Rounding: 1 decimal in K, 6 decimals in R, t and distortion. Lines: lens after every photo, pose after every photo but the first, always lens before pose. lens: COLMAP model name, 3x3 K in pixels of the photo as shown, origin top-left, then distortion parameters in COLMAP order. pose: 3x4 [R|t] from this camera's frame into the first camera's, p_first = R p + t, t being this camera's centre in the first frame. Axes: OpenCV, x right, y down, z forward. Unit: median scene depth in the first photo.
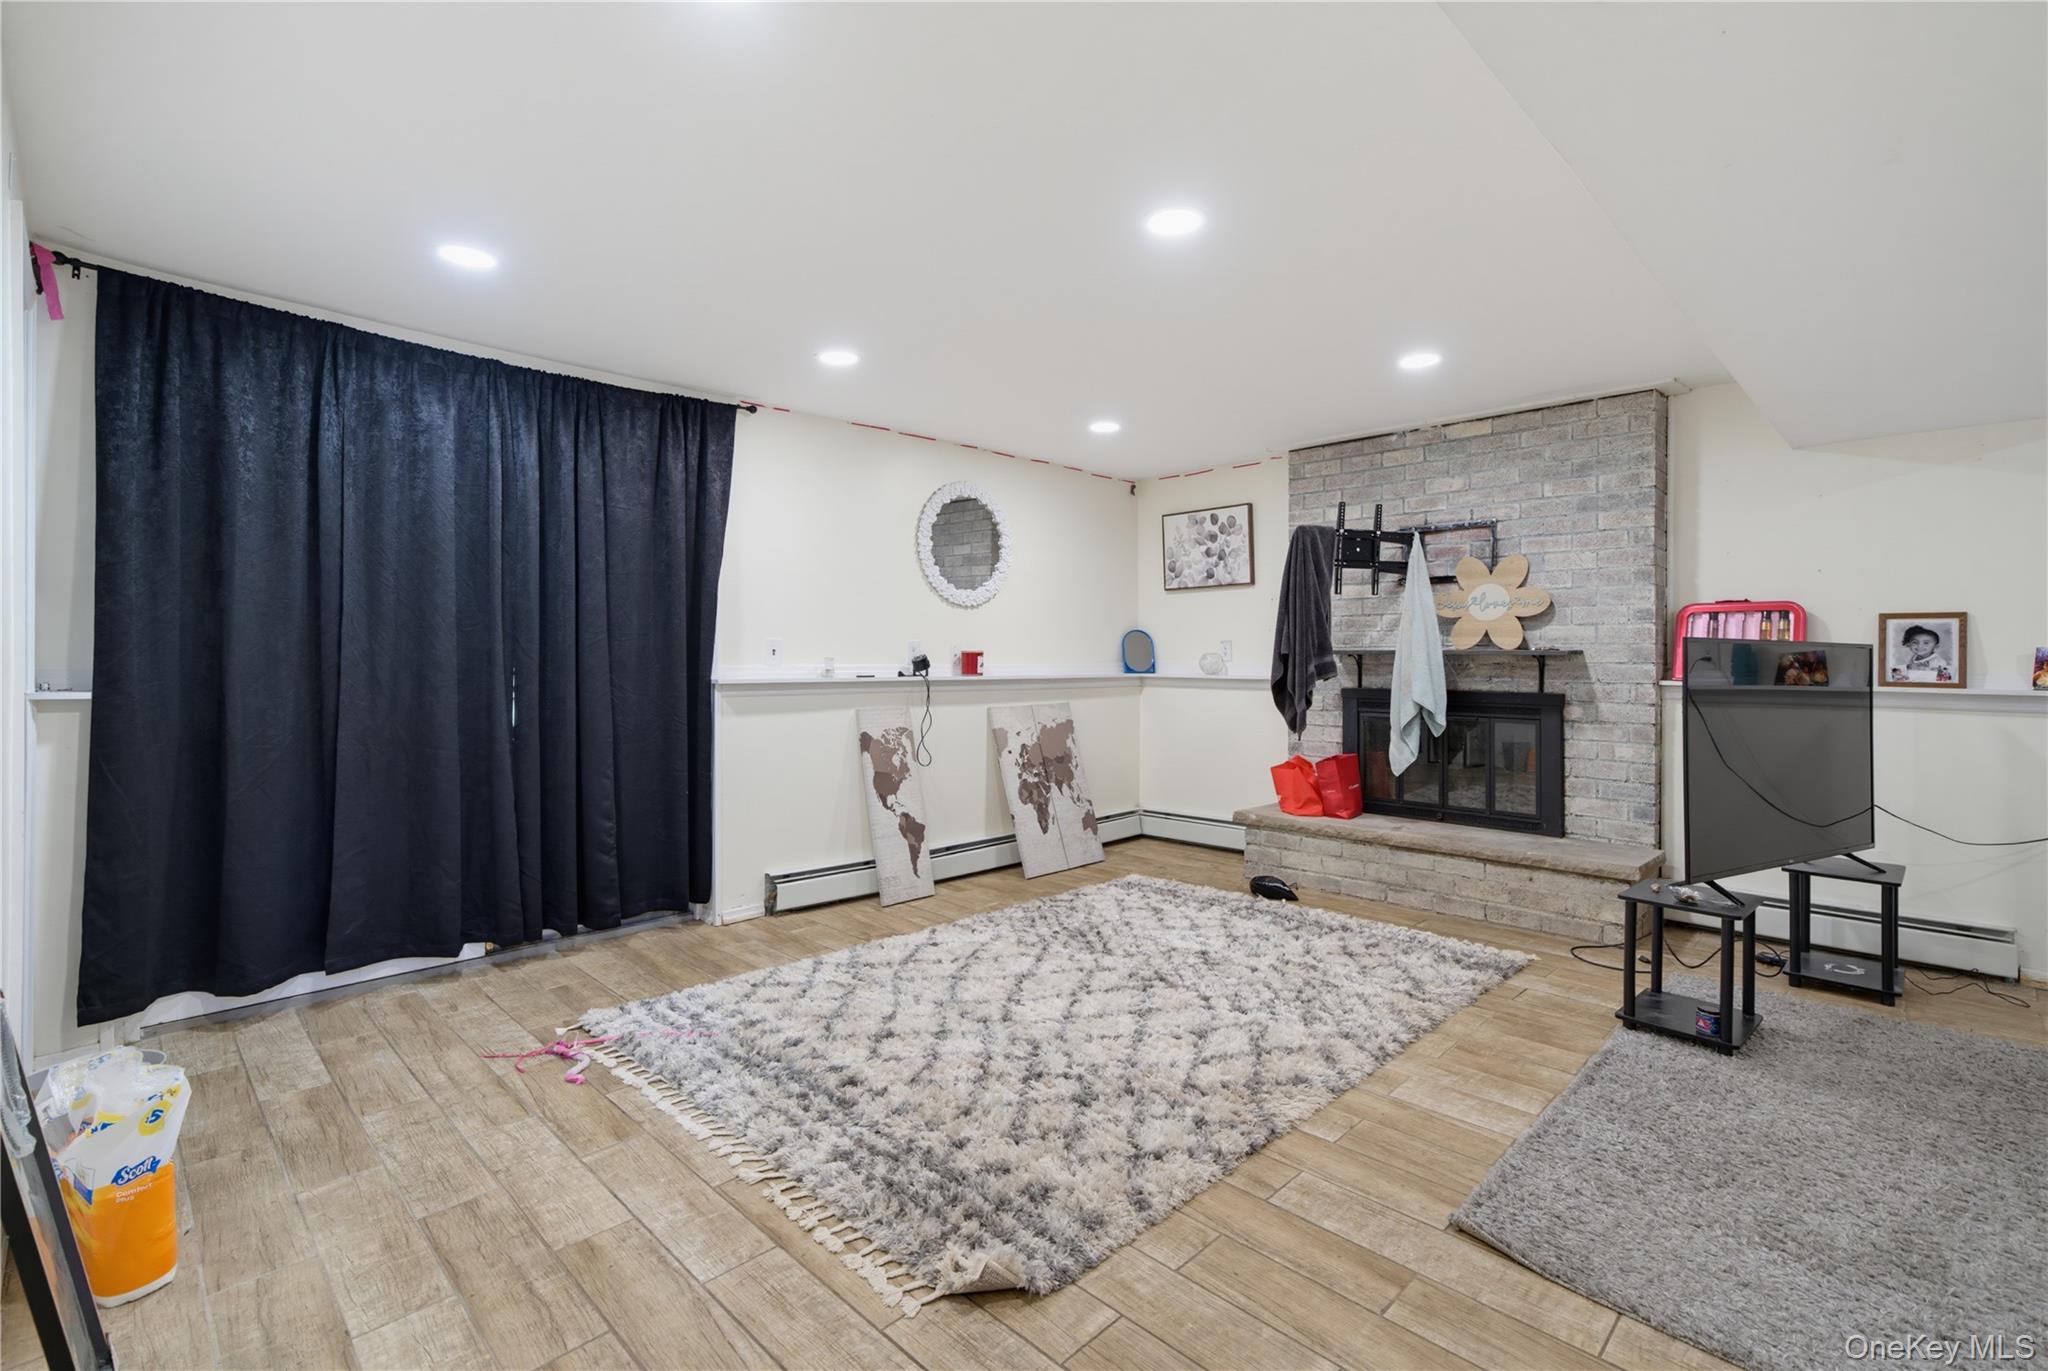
lens RADIAL K [[914.1, 0, 1024.0], [0, 914.1, 685.5], [0, 0, 1]] dist [-0.055328, 0.027531]
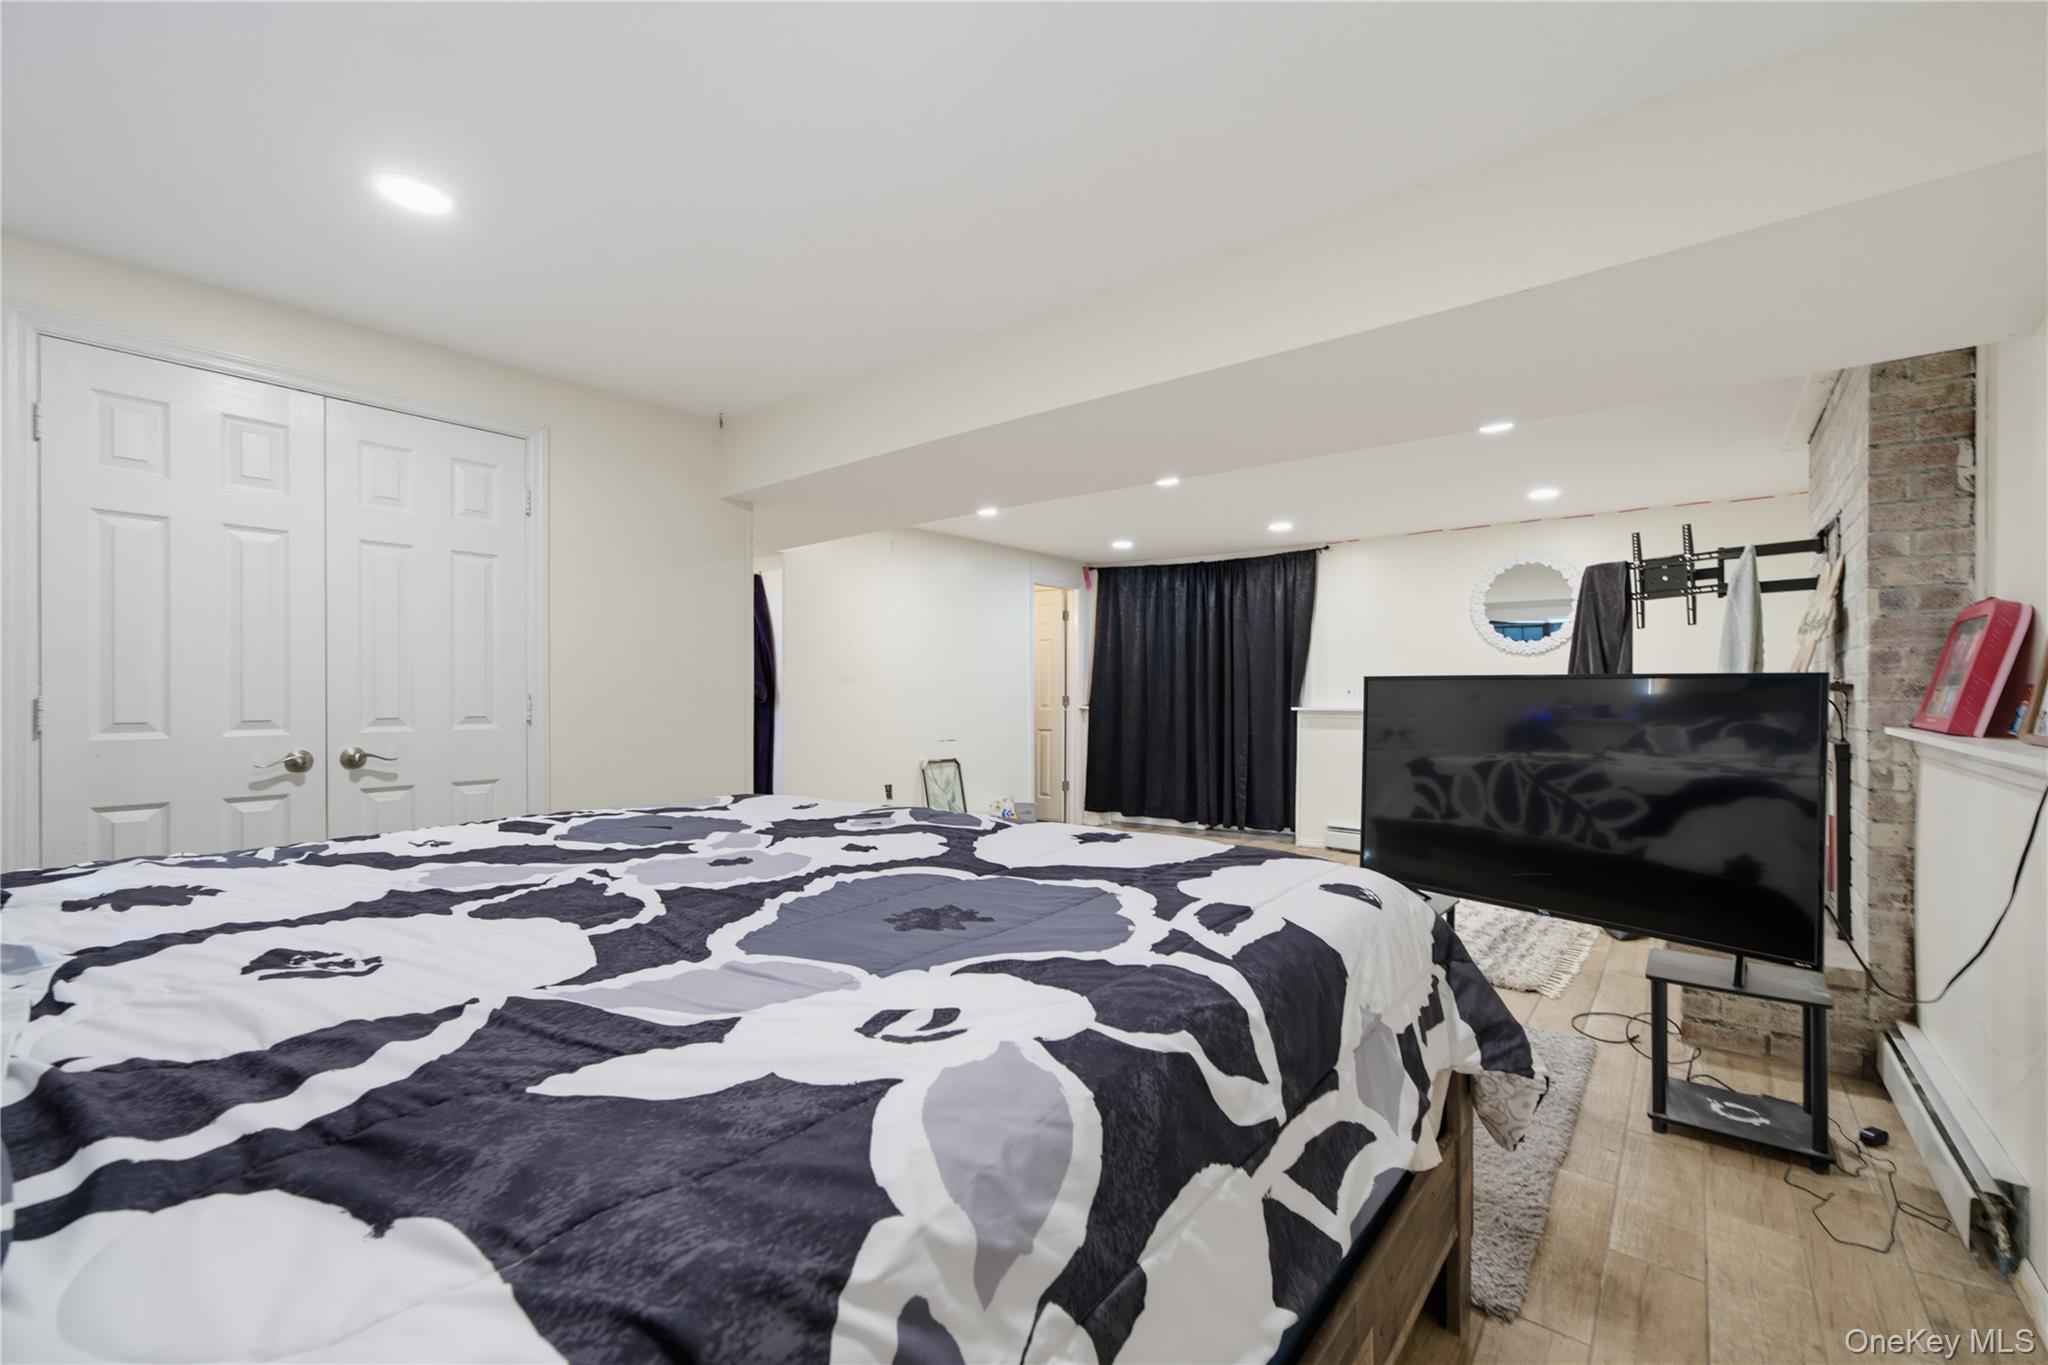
lens RADIAL K [[839.1, 0, 1016.6], [0, 839.1, 685.4], [0, 0, 1]] dist [-0.002050, -0.000352]
pose [[0.099185, -0.008331, -0.995034, 1.395227], [-0.037273, 0.999232, -0.012082, -0.010439], [0.994371, 0.038286, 0.098798, 0.326832]]
